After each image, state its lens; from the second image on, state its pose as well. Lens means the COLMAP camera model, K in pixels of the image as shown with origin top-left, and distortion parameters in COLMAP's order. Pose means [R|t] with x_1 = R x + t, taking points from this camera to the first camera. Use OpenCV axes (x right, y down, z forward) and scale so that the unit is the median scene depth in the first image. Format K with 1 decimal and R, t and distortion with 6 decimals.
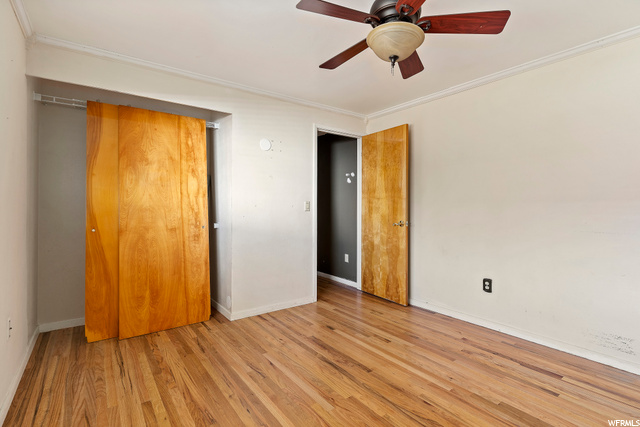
lens RADIAL K [[307.5, 0, 319.3], [0, 307.5, 206.3], [0, 0, 1]] dist [0.000939, 0.000297]
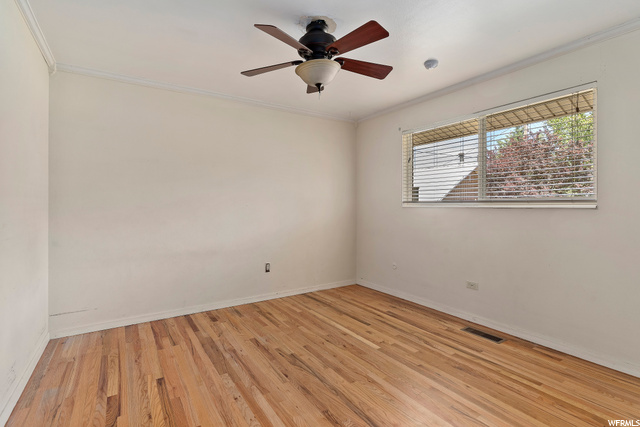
lens RADIAL K [[307.5, 0, 319.3], [0, 307.5, 206.3], [0, 0, 1]] dist [0.000939, 0.000297]
pose [[-0.997772, -0.000626, 0.066717, 0.139335], [-0.000619, 1.000000, 0.000127, 0.005879], [-0.066717, 0.000085, -0.997772, 1.990319]]
